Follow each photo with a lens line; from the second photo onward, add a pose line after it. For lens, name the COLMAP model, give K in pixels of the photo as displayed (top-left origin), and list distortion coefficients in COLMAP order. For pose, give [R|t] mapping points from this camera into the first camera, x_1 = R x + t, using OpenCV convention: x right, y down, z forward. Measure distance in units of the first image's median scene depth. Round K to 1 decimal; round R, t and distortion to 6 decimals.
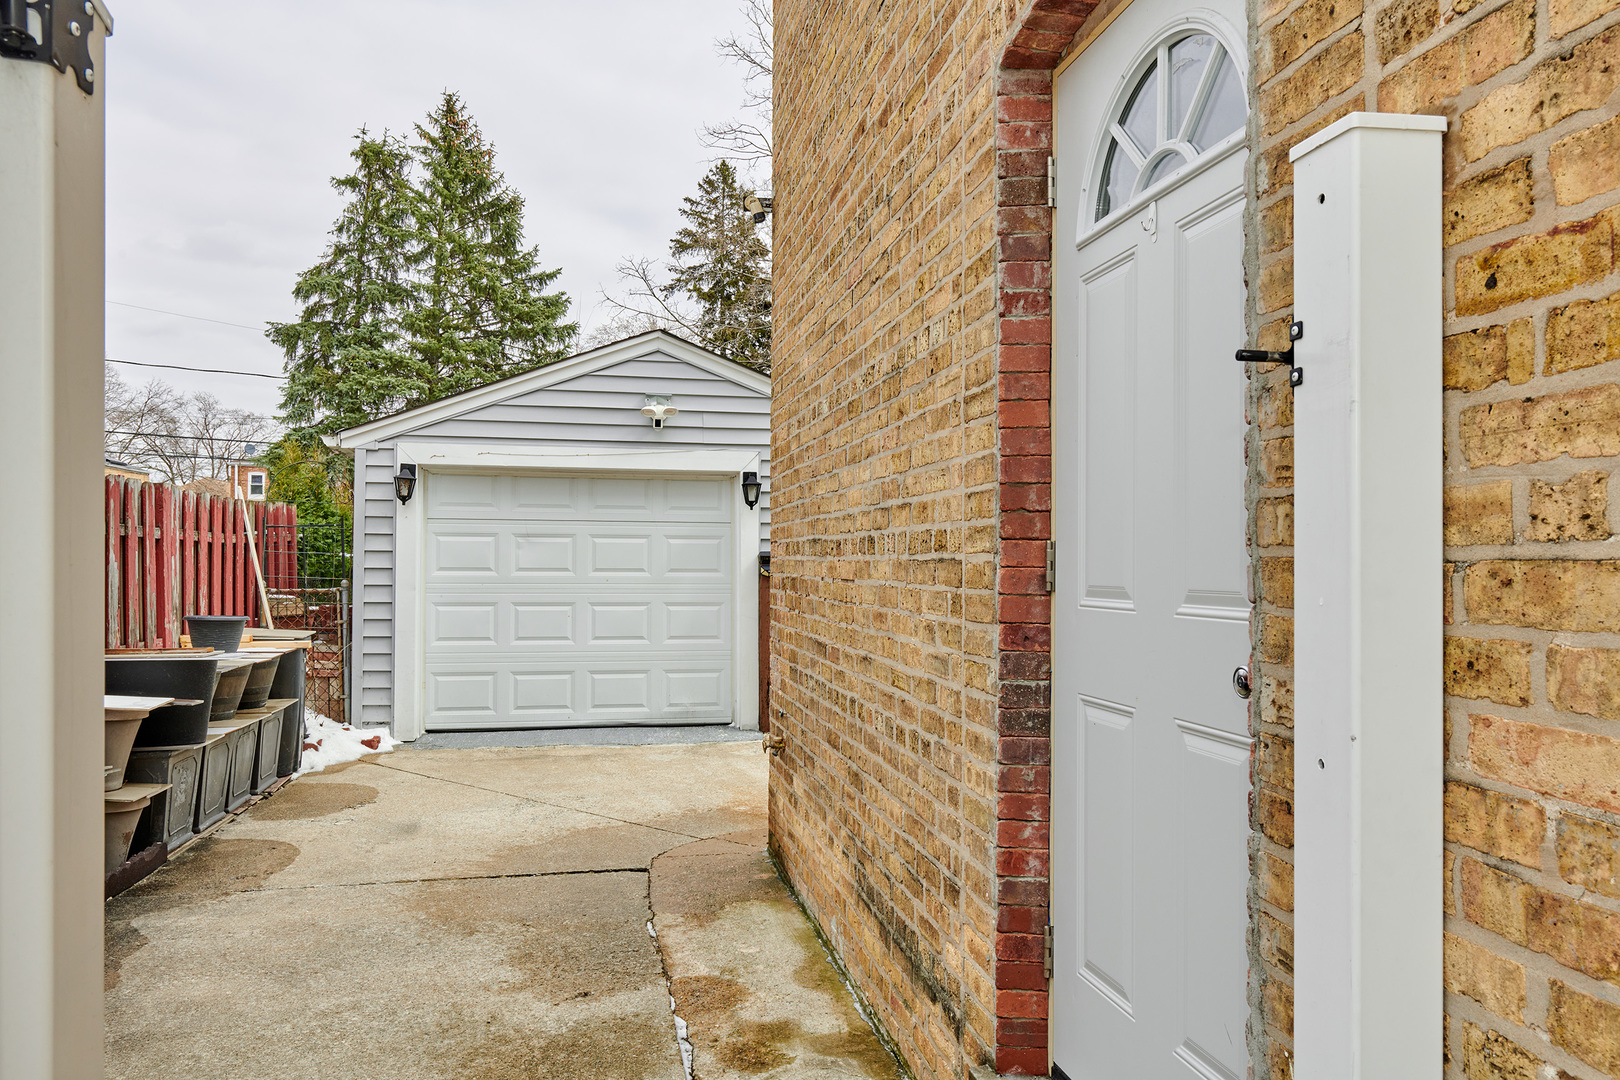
lens RADIAL K [[1150.5, 0, 808.4], [0, 1150.5, 565.1], [0, 0, 1]] dist [-0.001383, -0.001567]
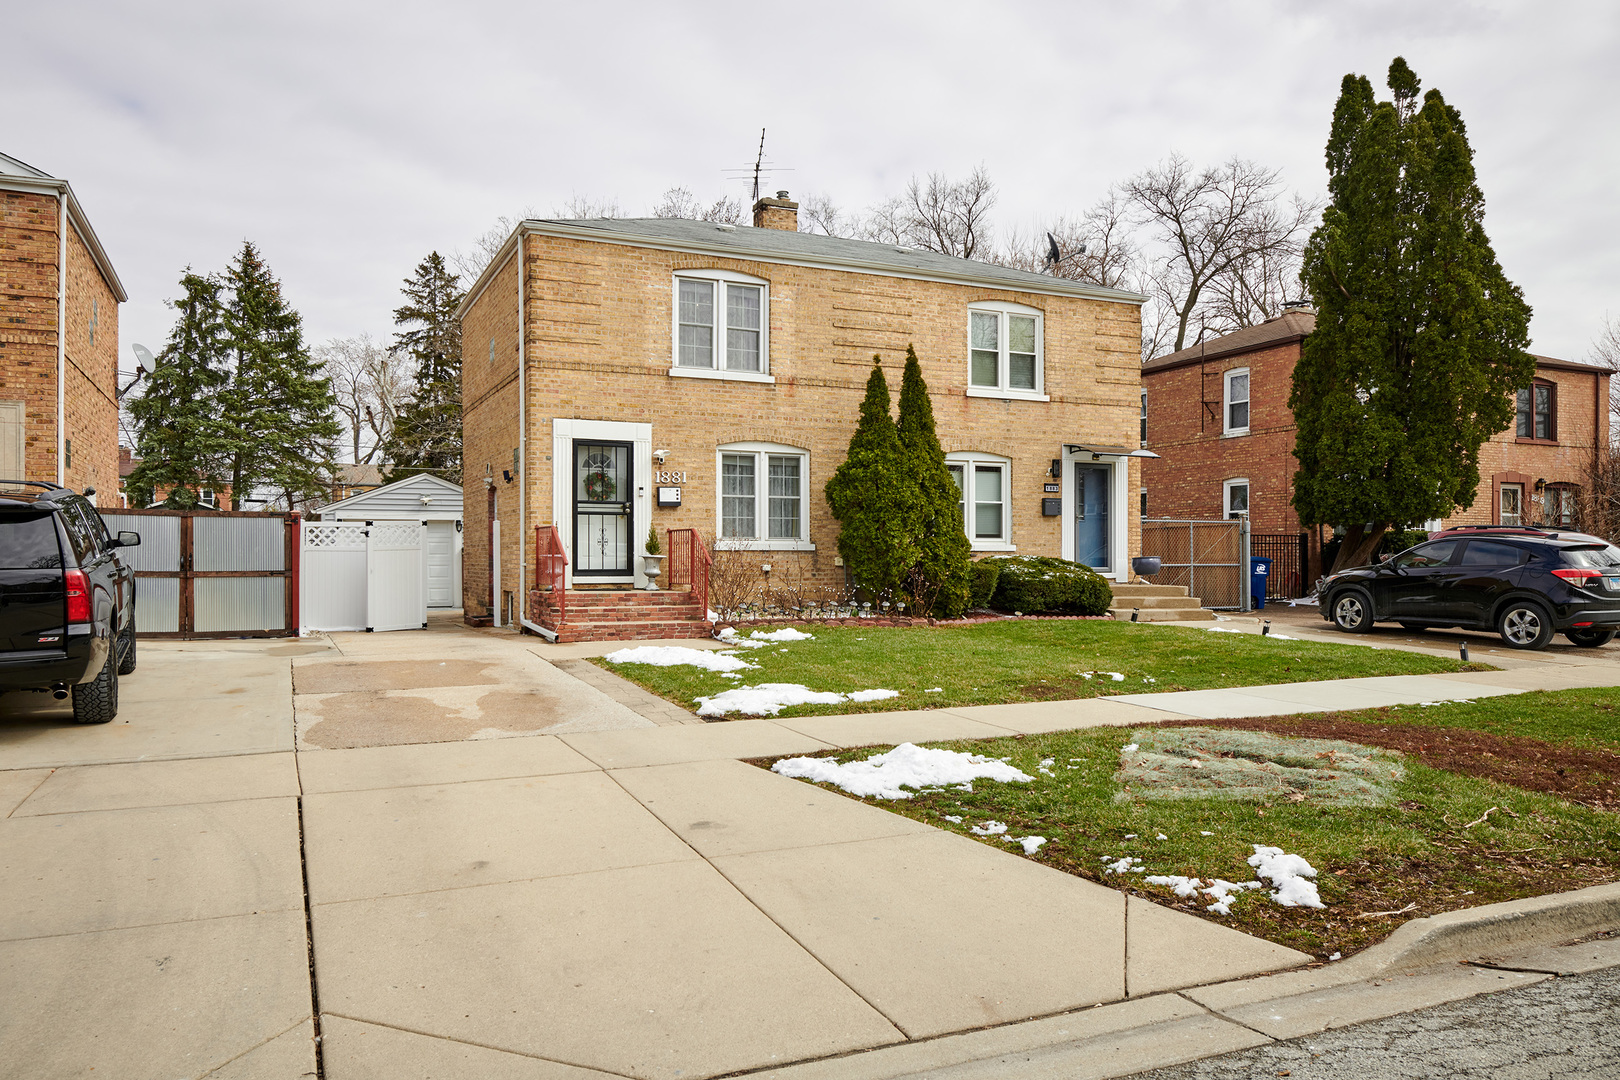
lens RADIAL K [[1150.5, 0, 808.4], [0, 1150.5, 565.1], [0, 0, 1]] dist [-0.001383, -0.001567]
pose [[0.969130, -0.007259, 0.246442, 0.022918], [0.004327, 0.999913, 0.012434, -0.006197], [-0.246511, -0.010983, 0.969078, -0.633932]]
